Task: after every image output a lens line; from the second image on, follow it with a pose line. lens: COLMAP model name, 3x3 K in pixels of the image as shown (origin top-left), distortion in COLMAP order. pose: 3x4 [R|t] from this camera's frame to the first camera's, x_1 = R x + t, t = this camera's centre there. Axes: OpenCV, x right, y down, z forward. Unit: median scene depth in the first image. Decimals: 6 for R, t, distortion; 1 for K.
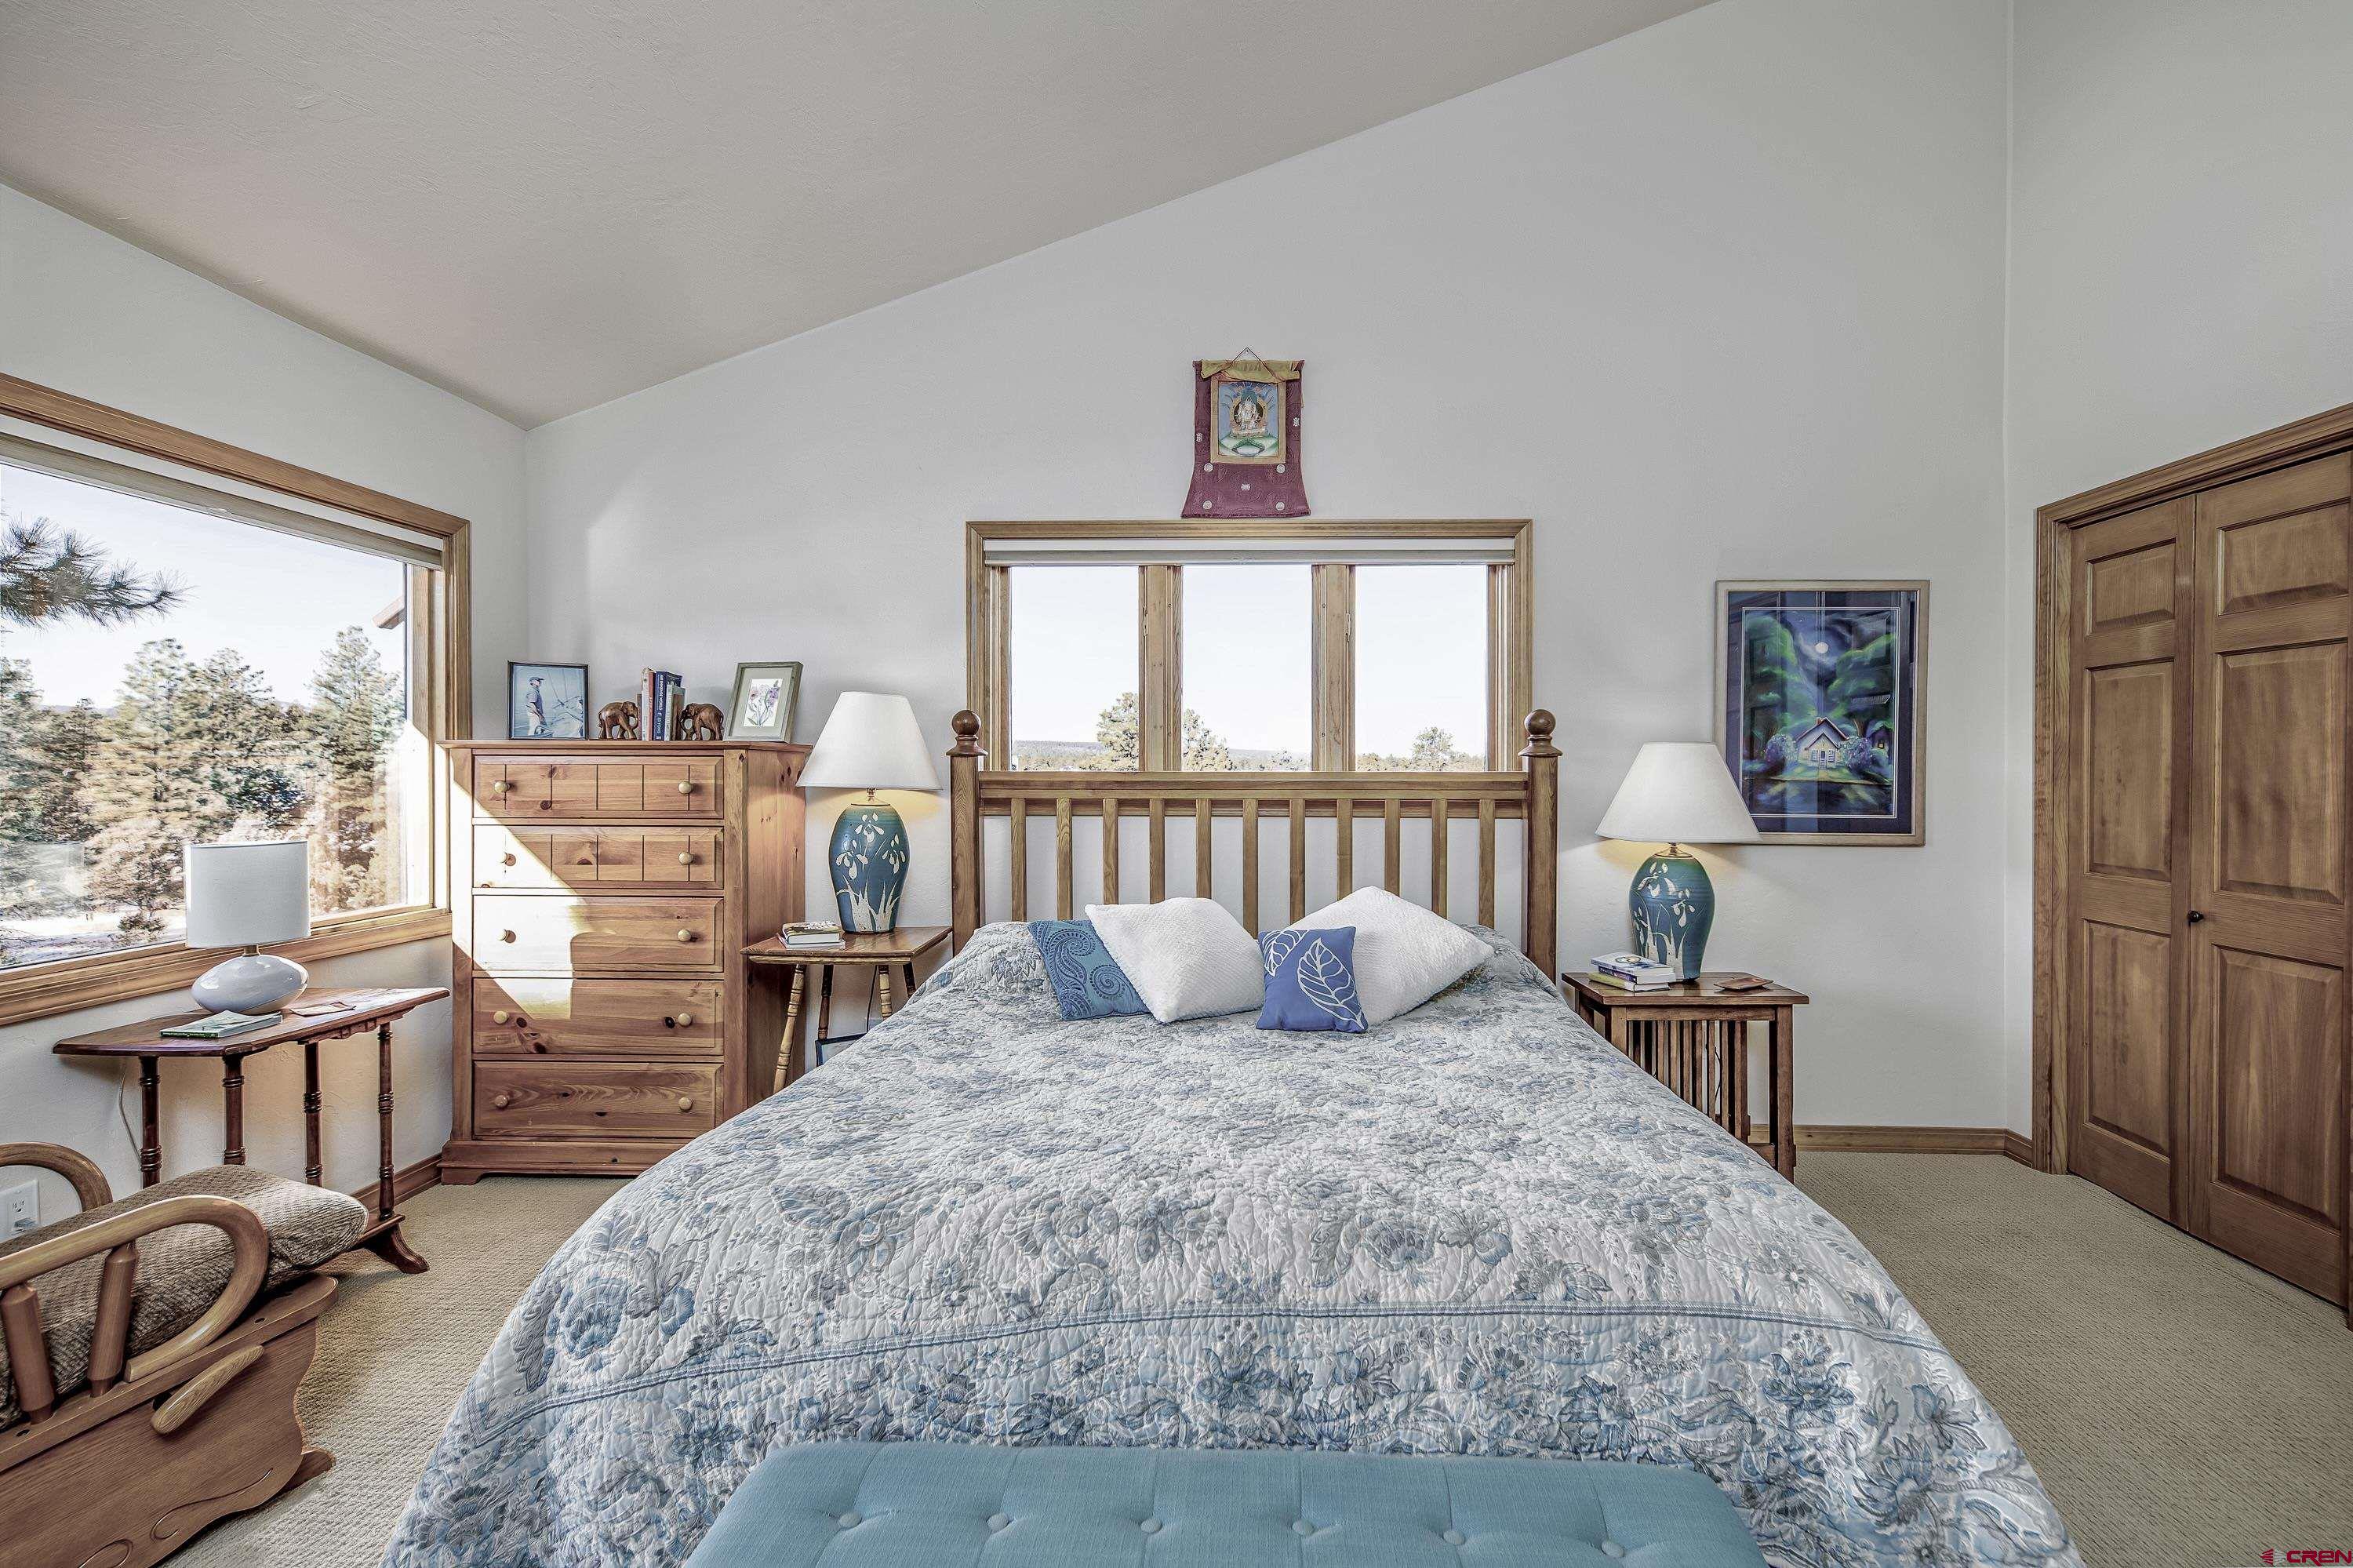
lens RADIAL K [[1064.5, 0, 1189.4], [0, 1064.5, 777.2], [0, 0, 1]] dist [0.009669, -0.001166]
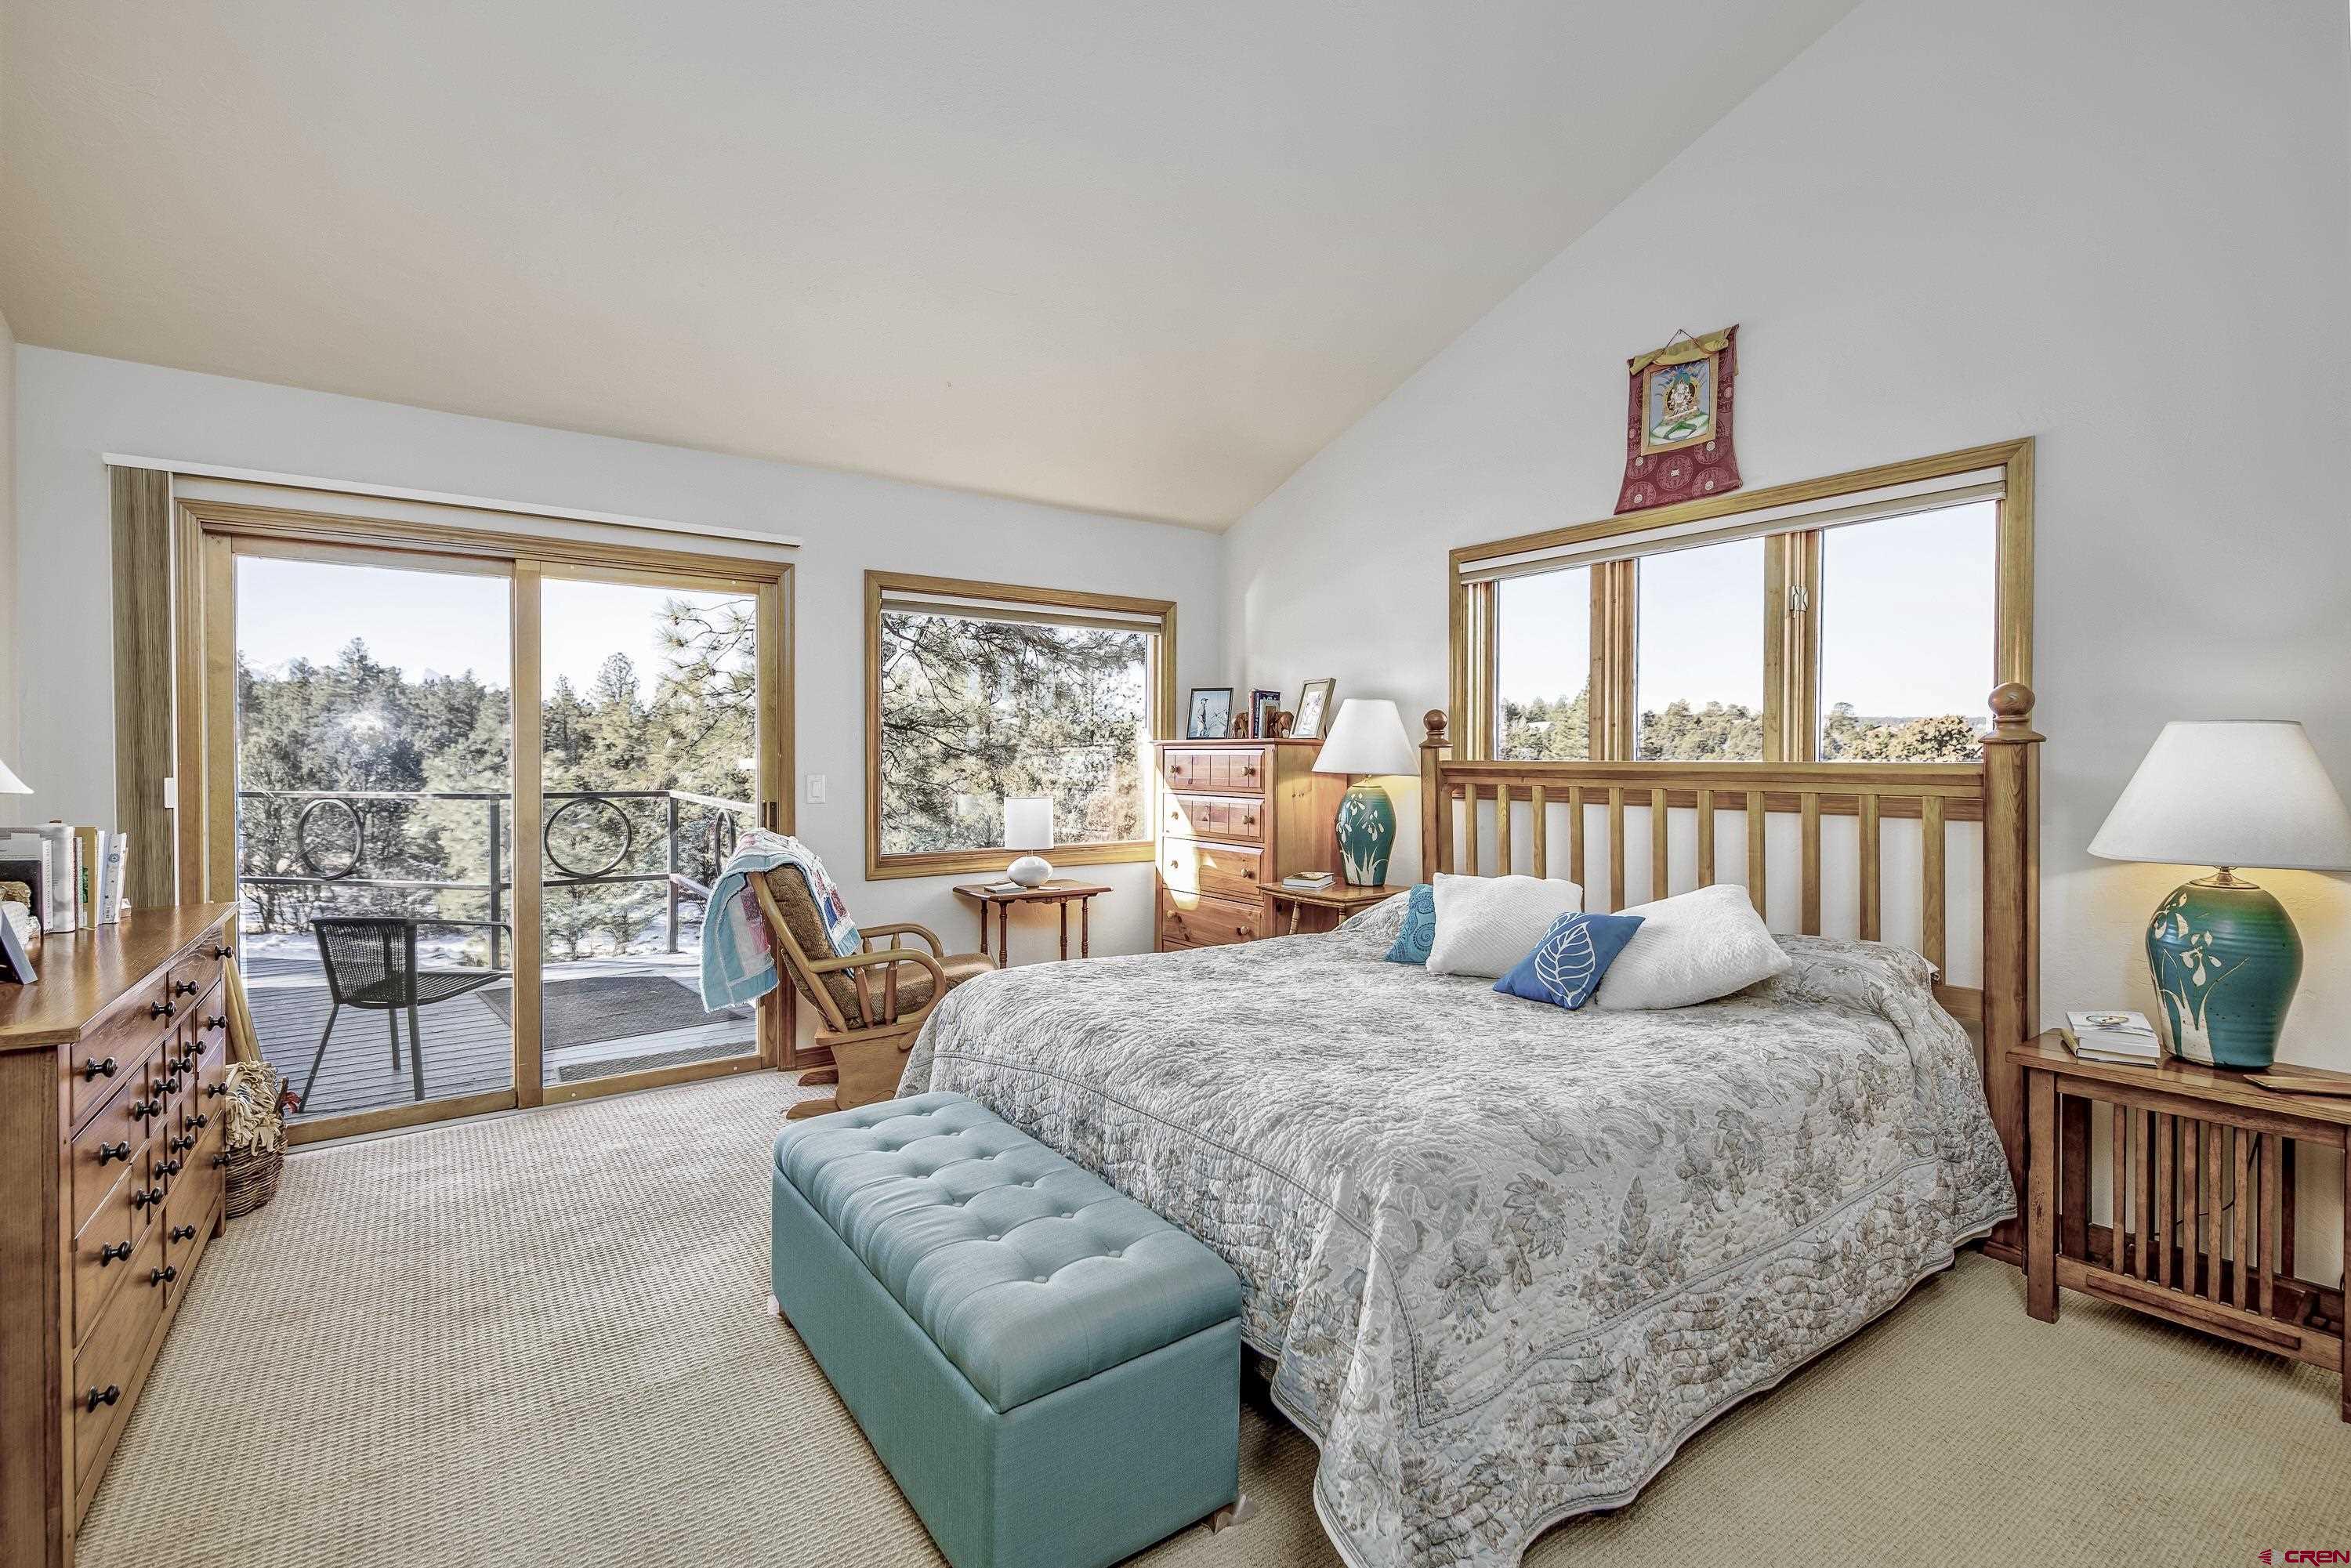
lens RADIAL K [[1063.5, 0, 1186.2], [0, 1063.5, 773.2], [0, 0, 1]] dist [0.009669, -0.001166]
pose [[0.616437, 0.012582, -0.787304, 0.570852], [-0.007268, 0.999921, 0.010289, -0.001647], [0.787371, -0.000620, 0.616479, 0.039418]]
